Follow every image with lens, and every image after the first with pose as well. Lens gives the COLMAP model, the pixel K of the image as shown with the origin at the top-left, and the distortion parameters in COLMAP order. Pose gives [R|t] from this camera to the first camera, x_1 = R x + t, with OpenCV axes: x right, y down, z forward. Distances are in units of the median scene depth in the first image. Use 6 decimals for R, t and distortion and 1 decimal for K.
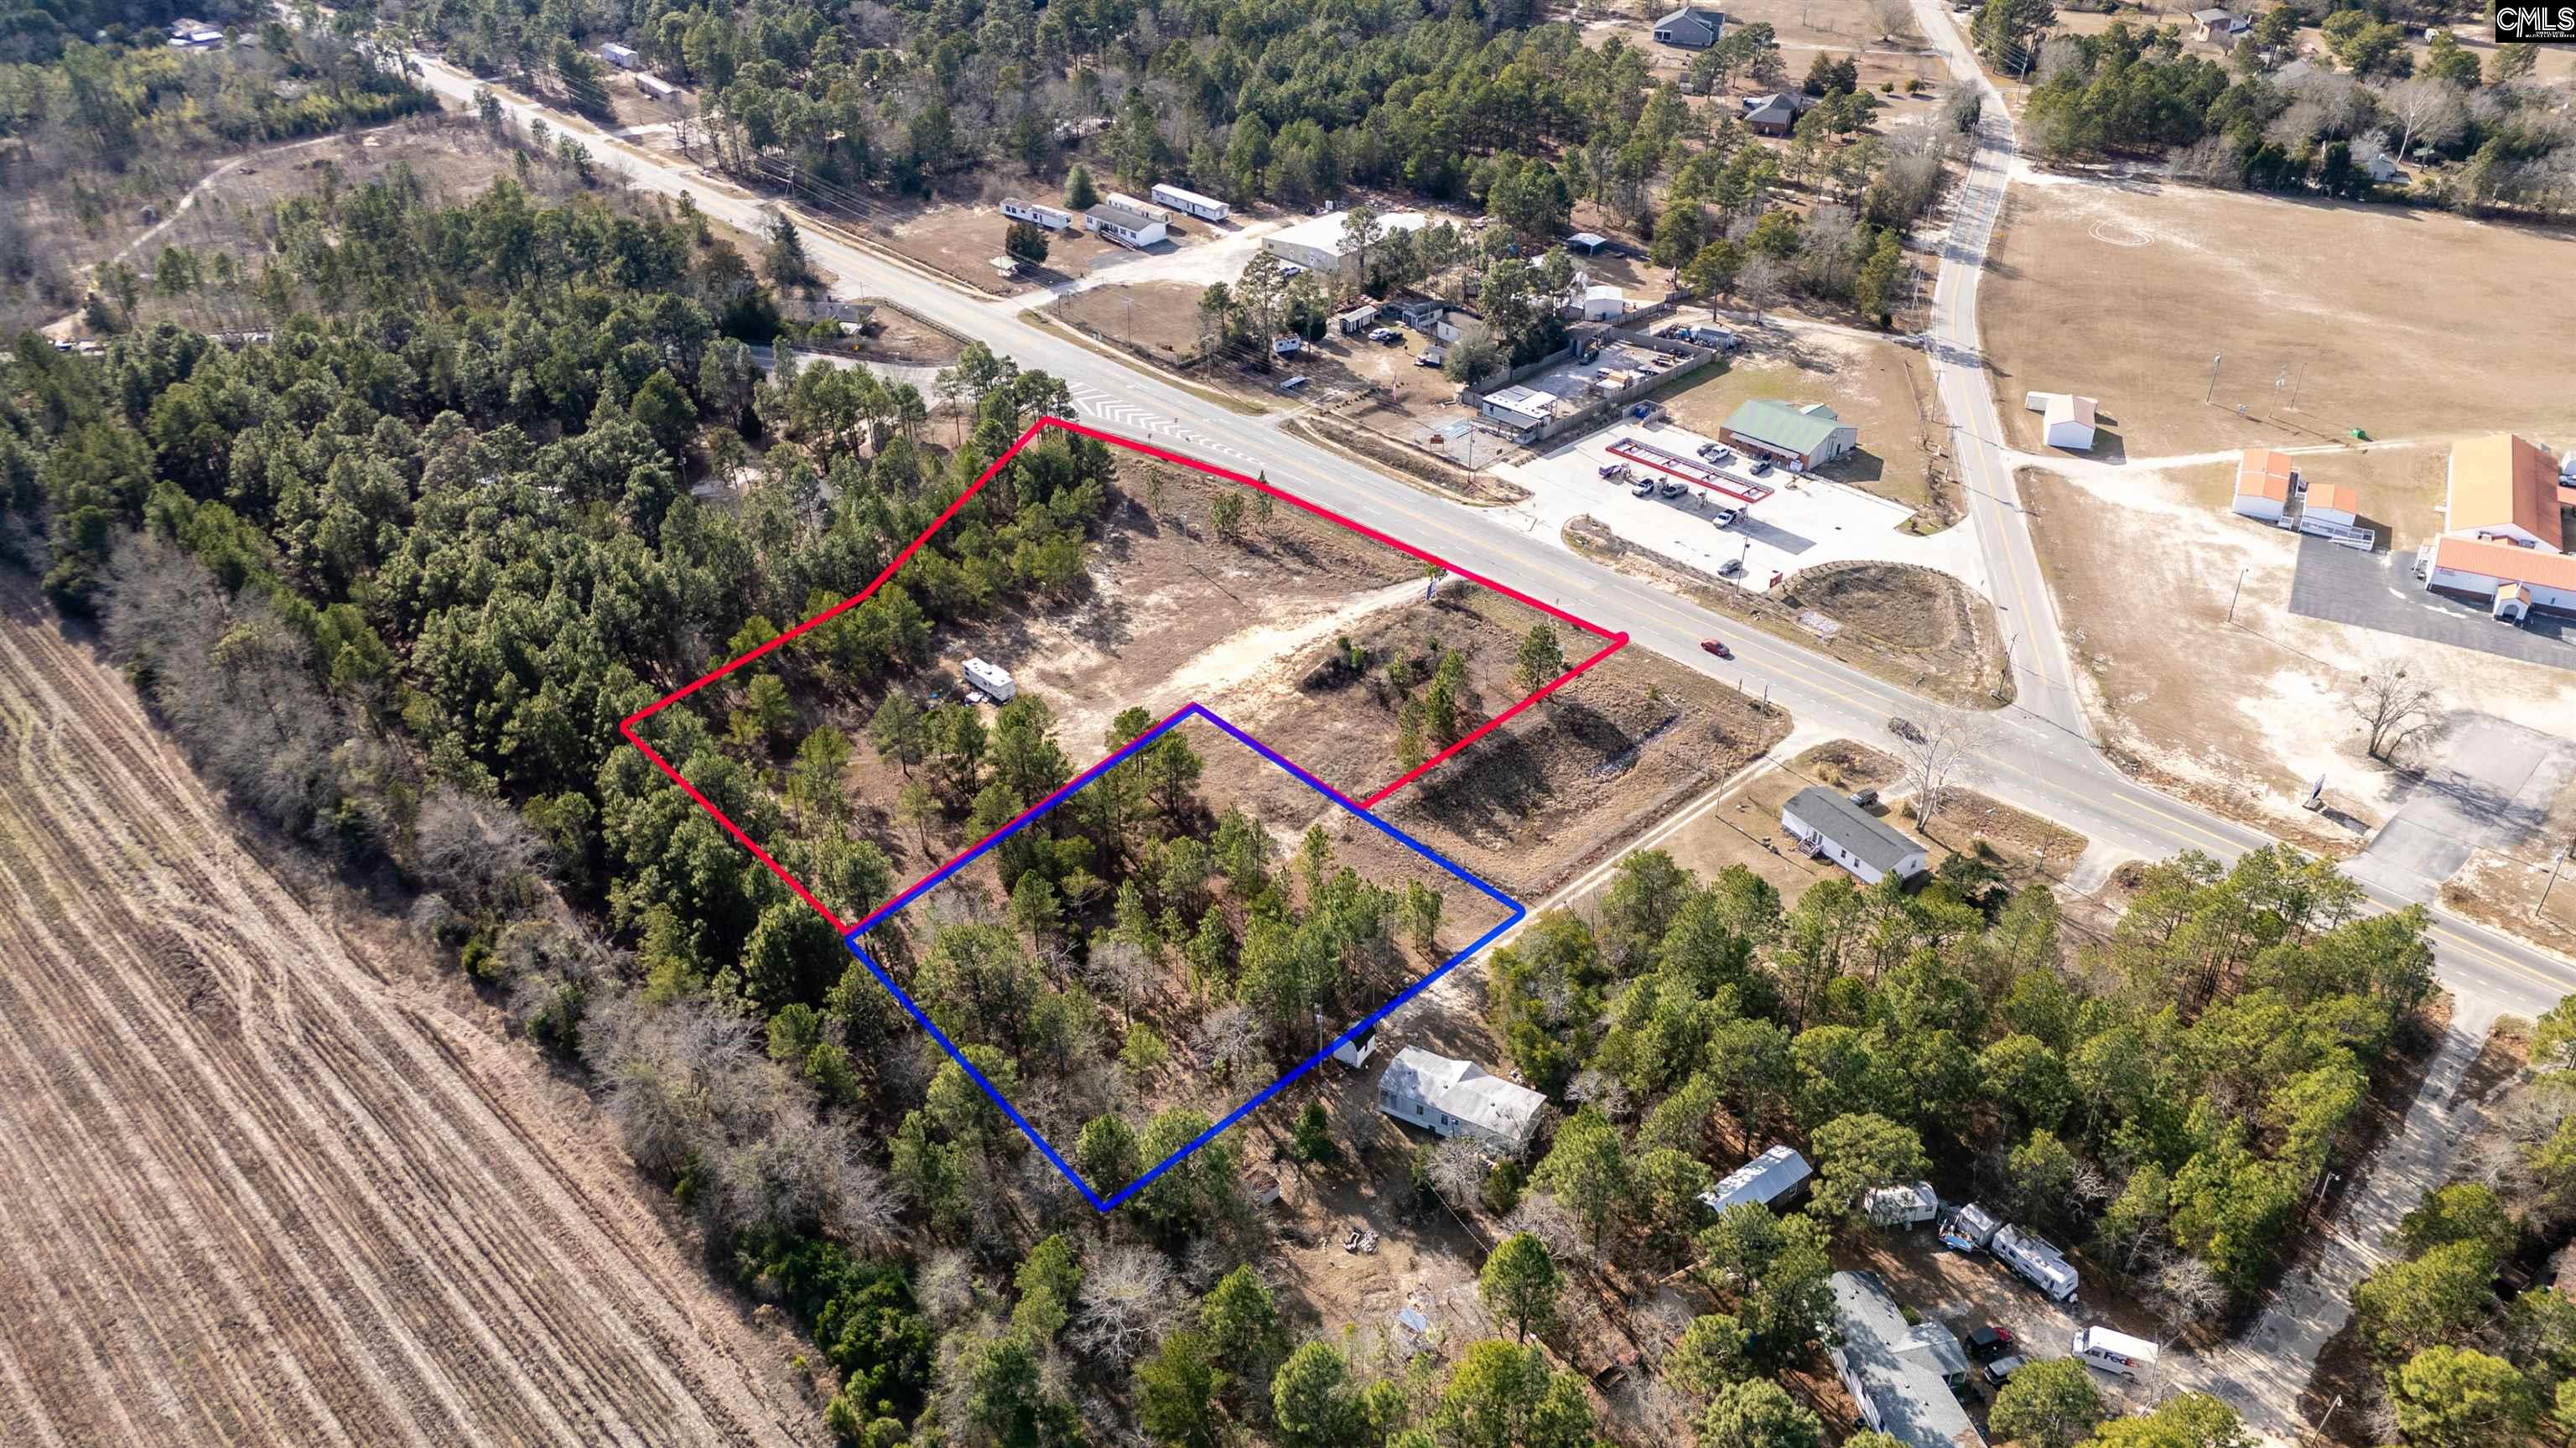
lens RADIAL K [[1889.1, 0, 1288.0], [0, 1889.1, 724.0], [0, 0, 1]] dist [0.093468, -0.114277]
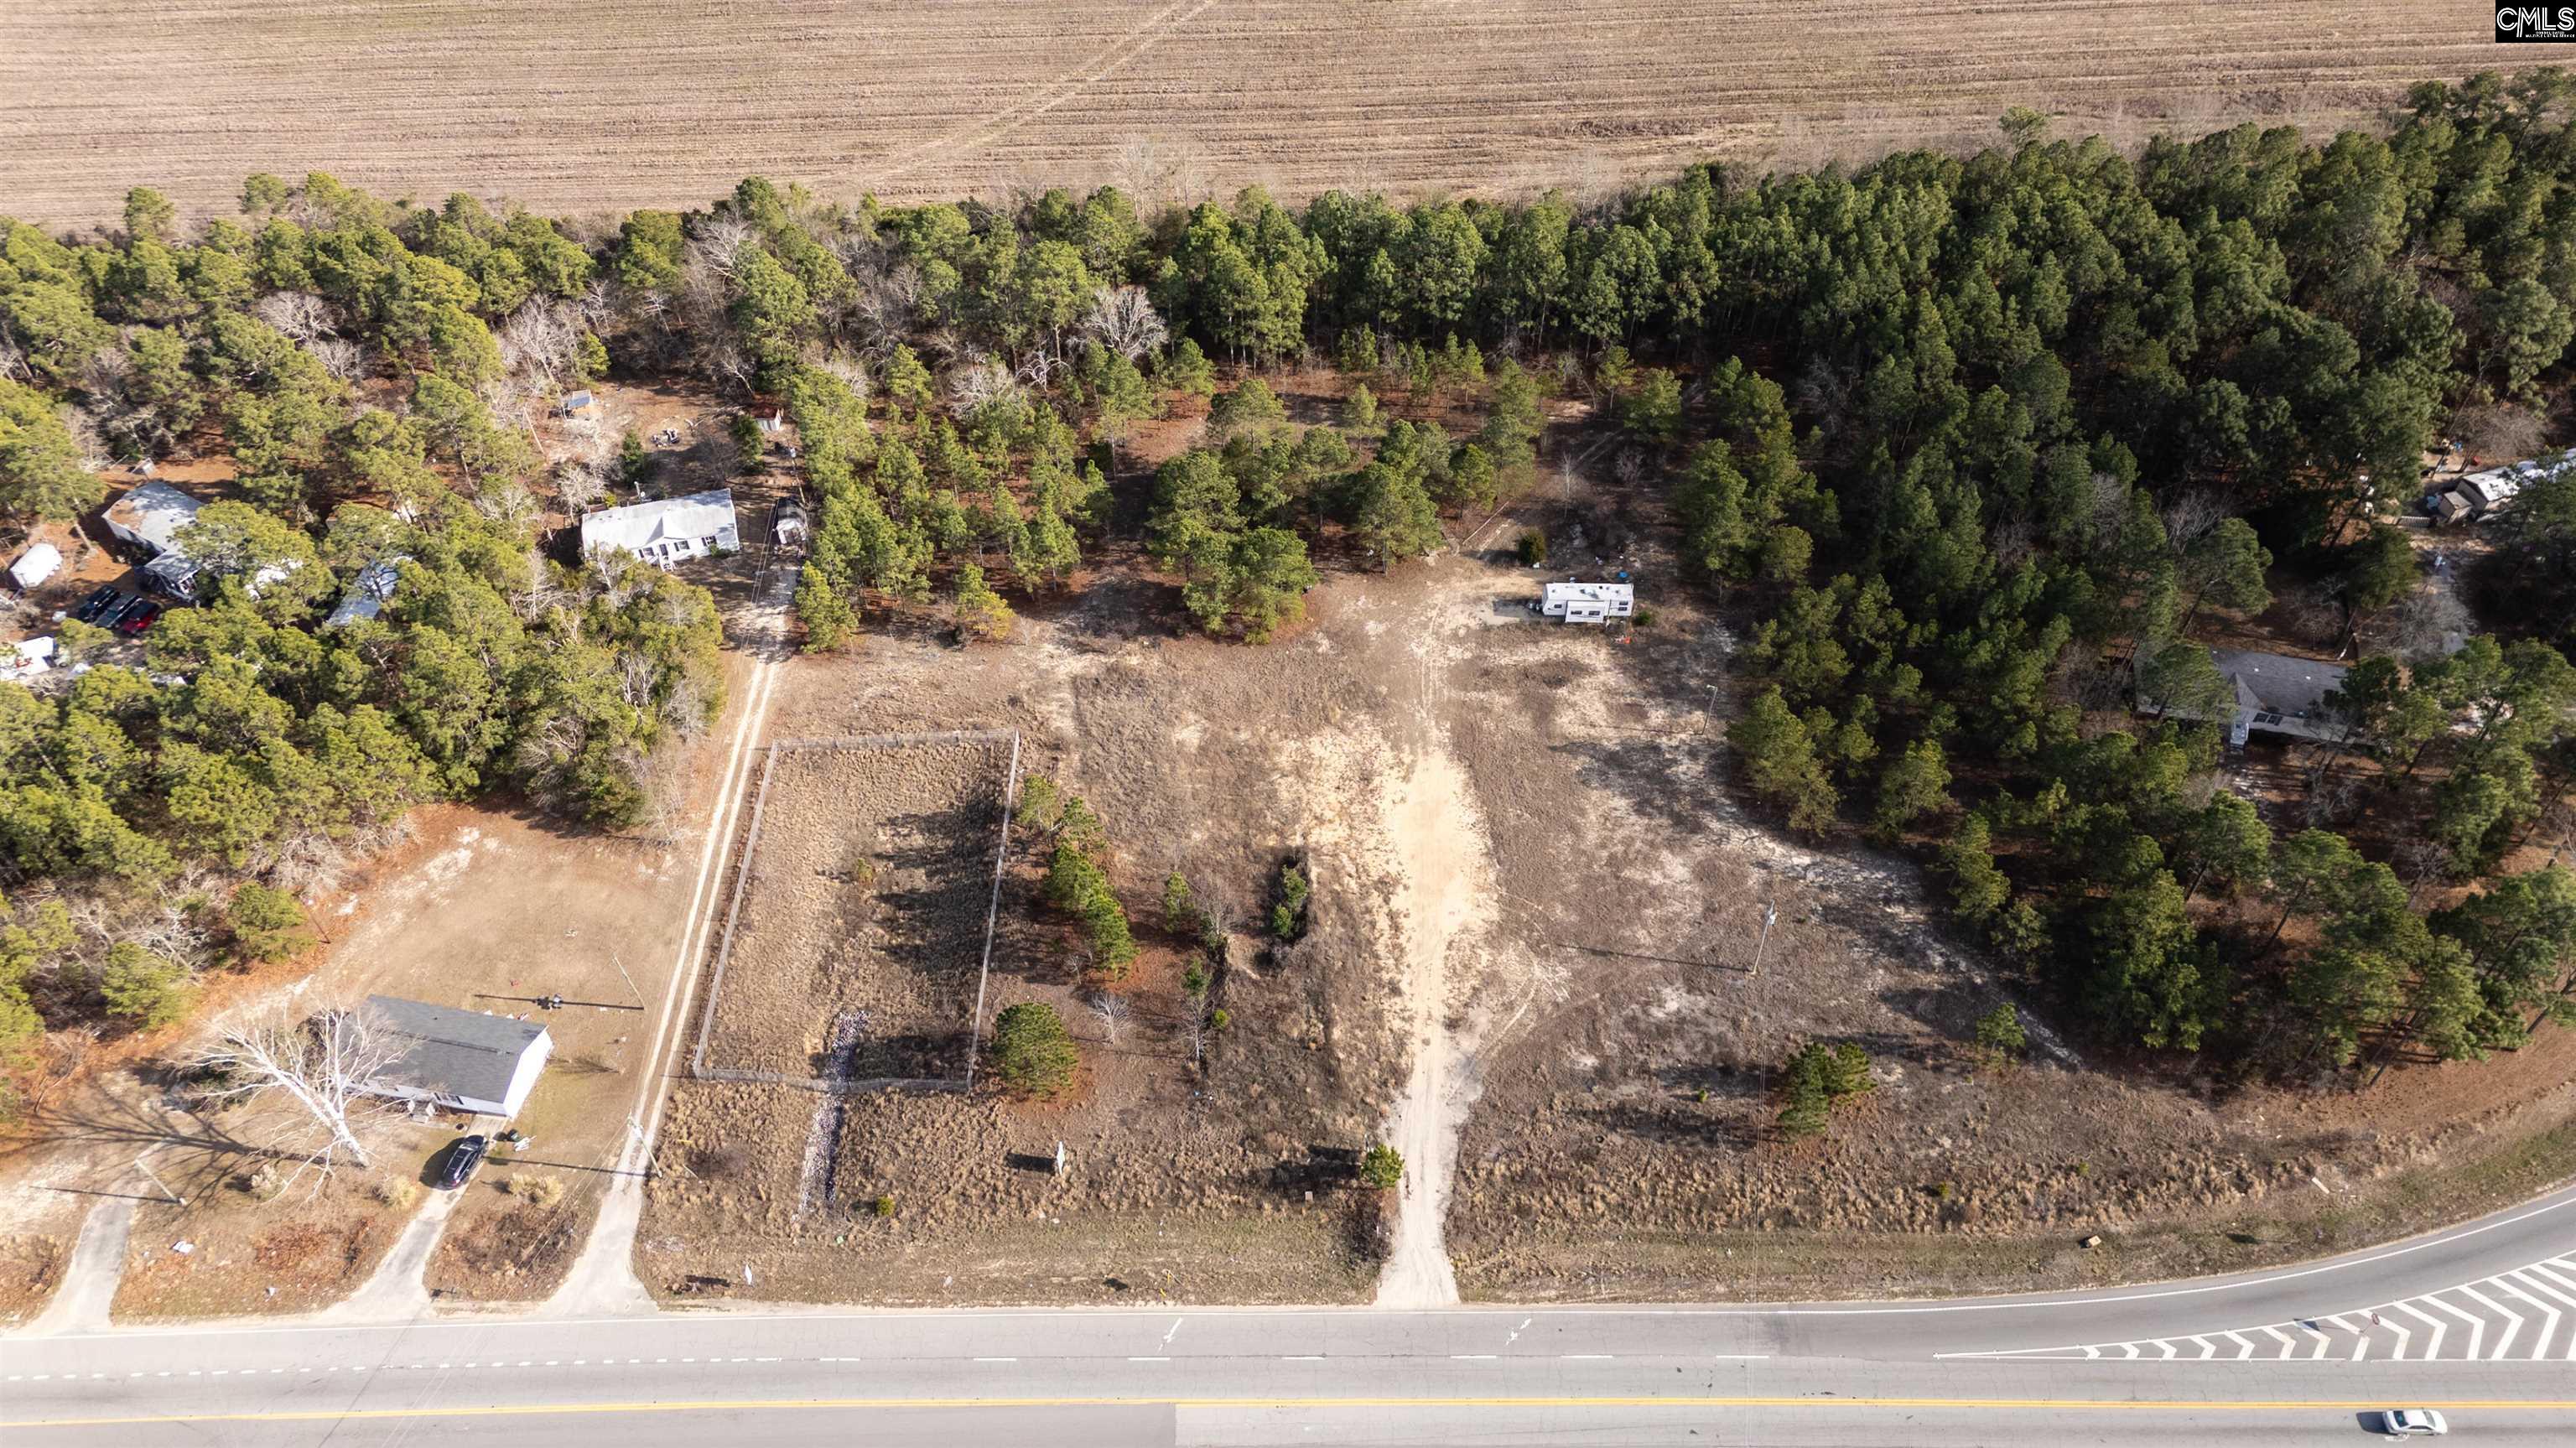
lens RADIAL K [[1889.1, 0, 1288.0], [0, 1889.1, 724.0], [0, 0, 1]] dist [0.093468, -0.114277]
pose [[-0.696123, 0.538027, -0.475332, 0.256118], [-0.371765, 0.296260, 0.879784, -0.520318], [0.614169, 0.789150, -0.006213, 0.810234]]
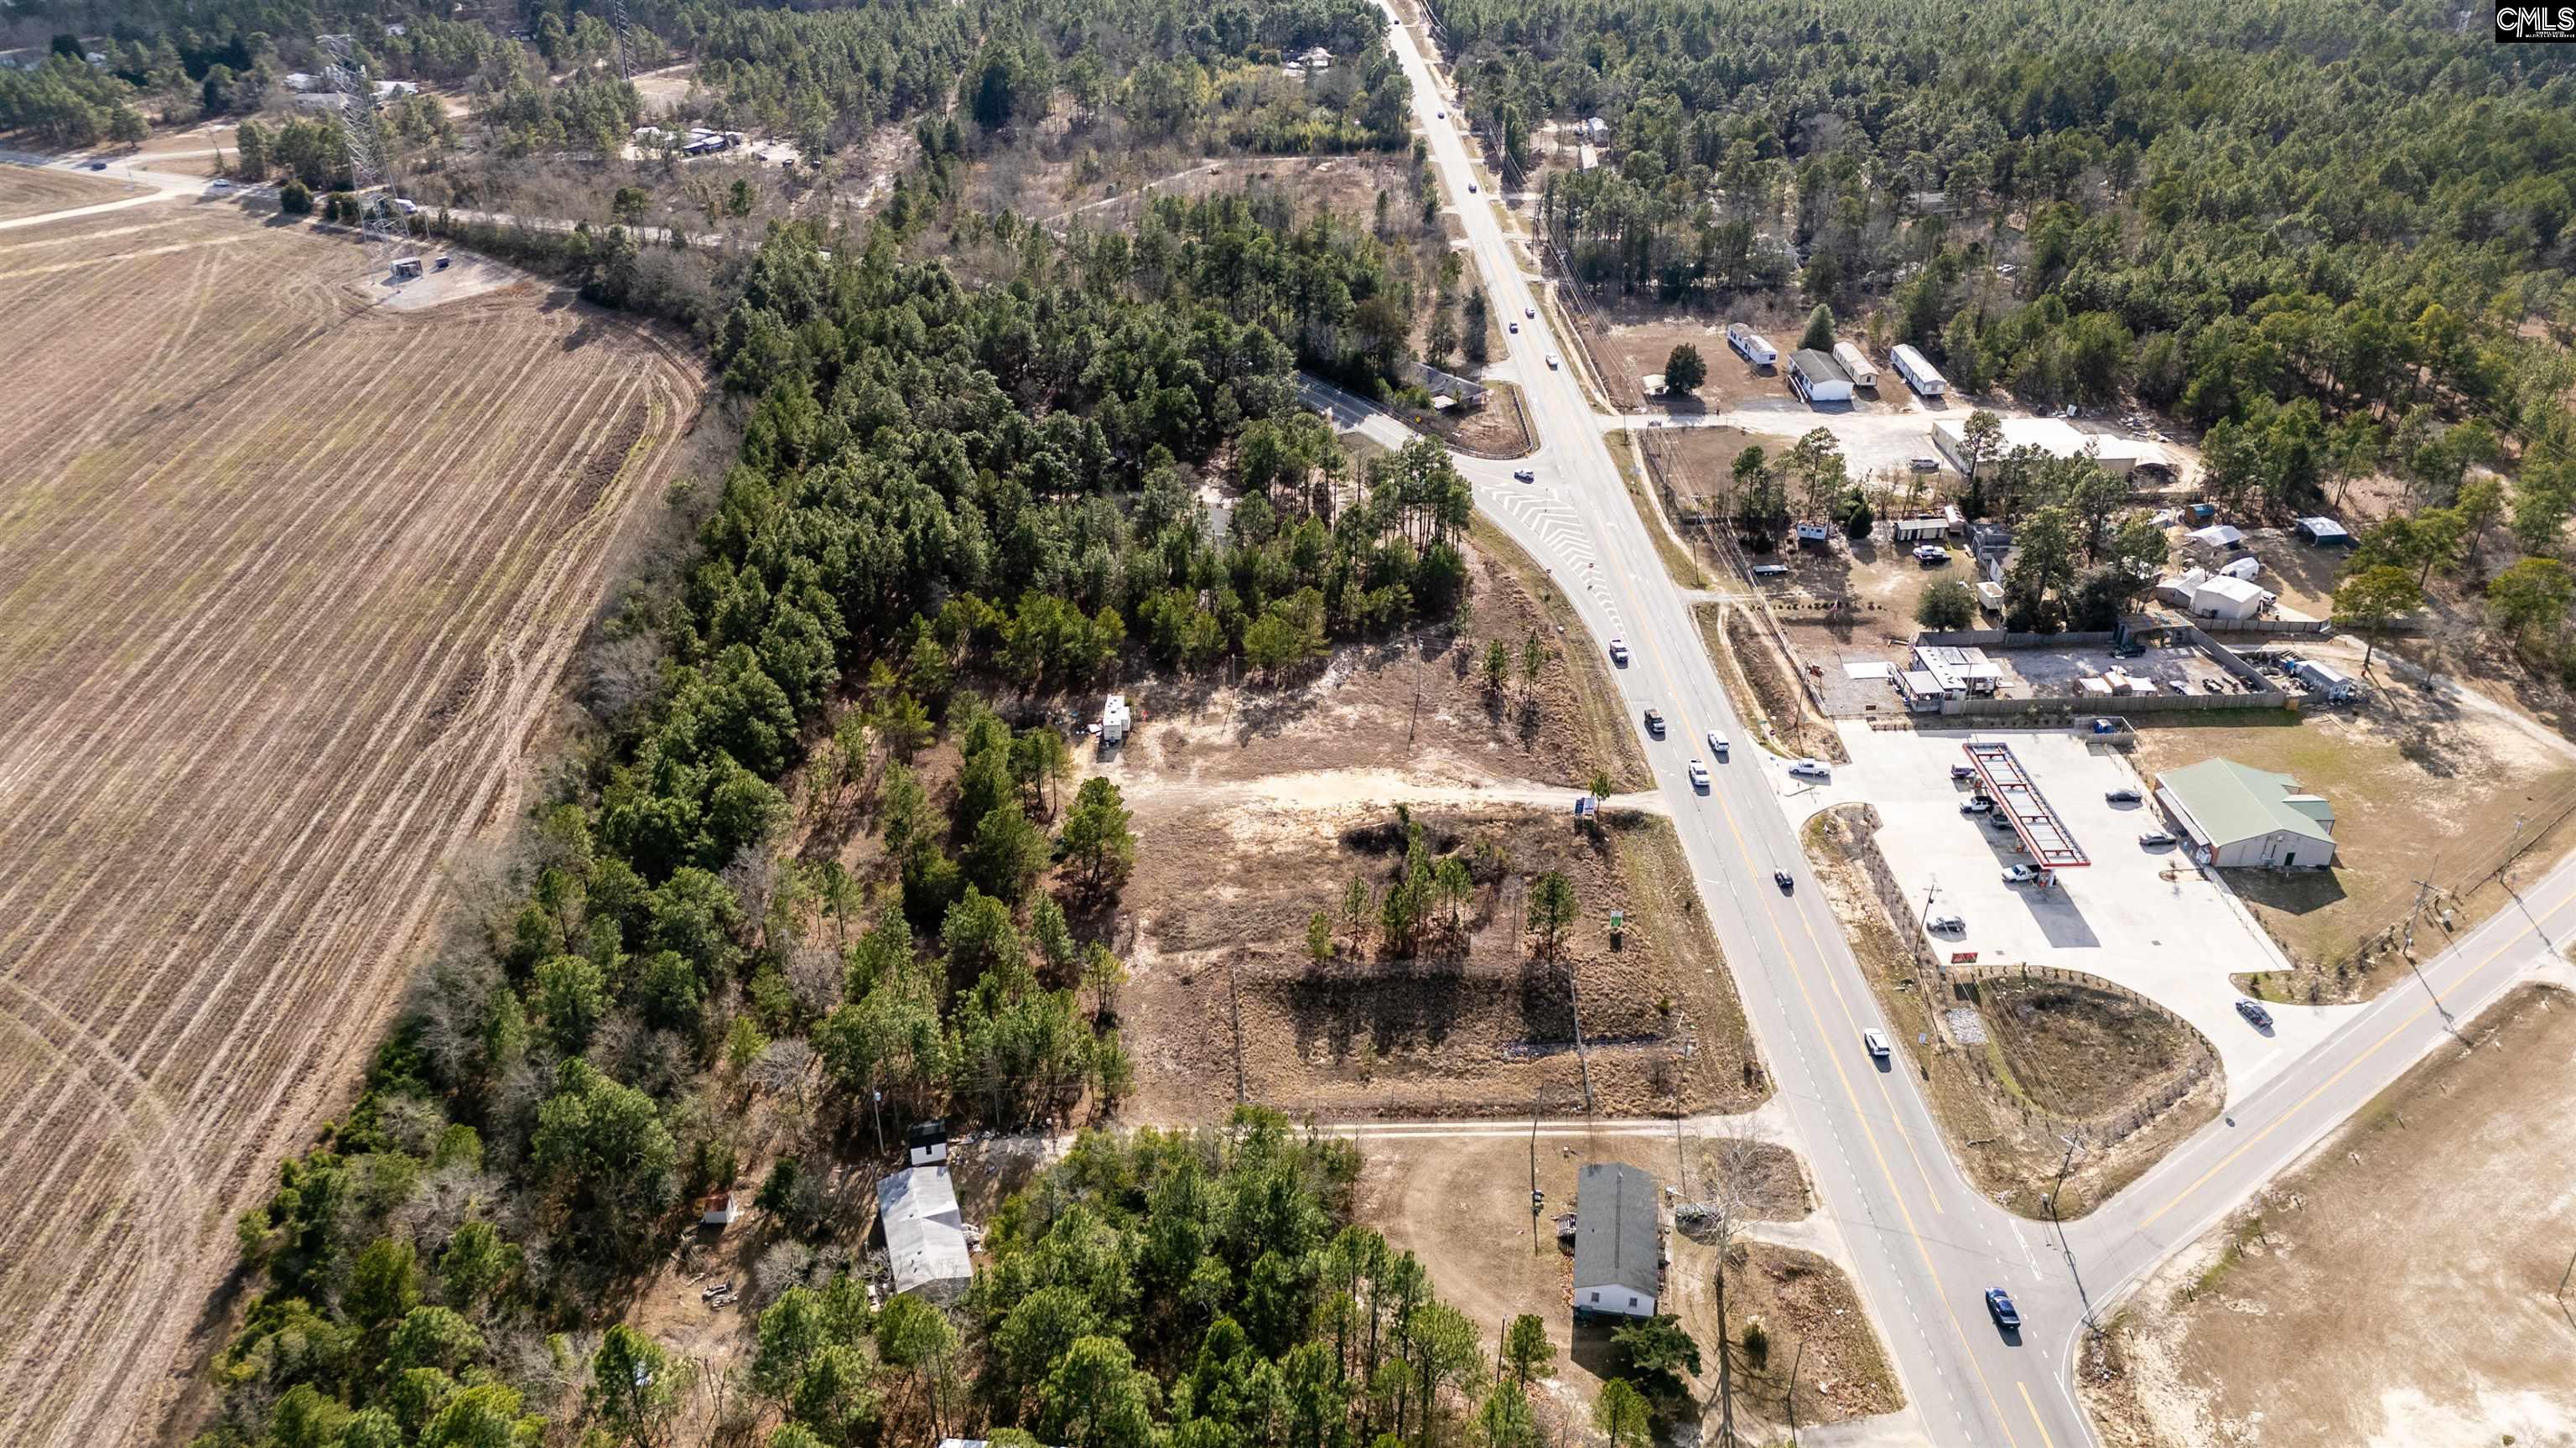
lens RADIAL K [[1889.1, 0, 1288.0], [0, 1889.1, 724.0], [0, 0, 1]] dist [0.093468, -0.114277]
pose [[0.740998, 0.339825, -0.579173, 0.430663], [-0.364801, 0.927840, 0.077674, -0.113381], [0.563775, 0.153727, 0.811496, 0.177142]]
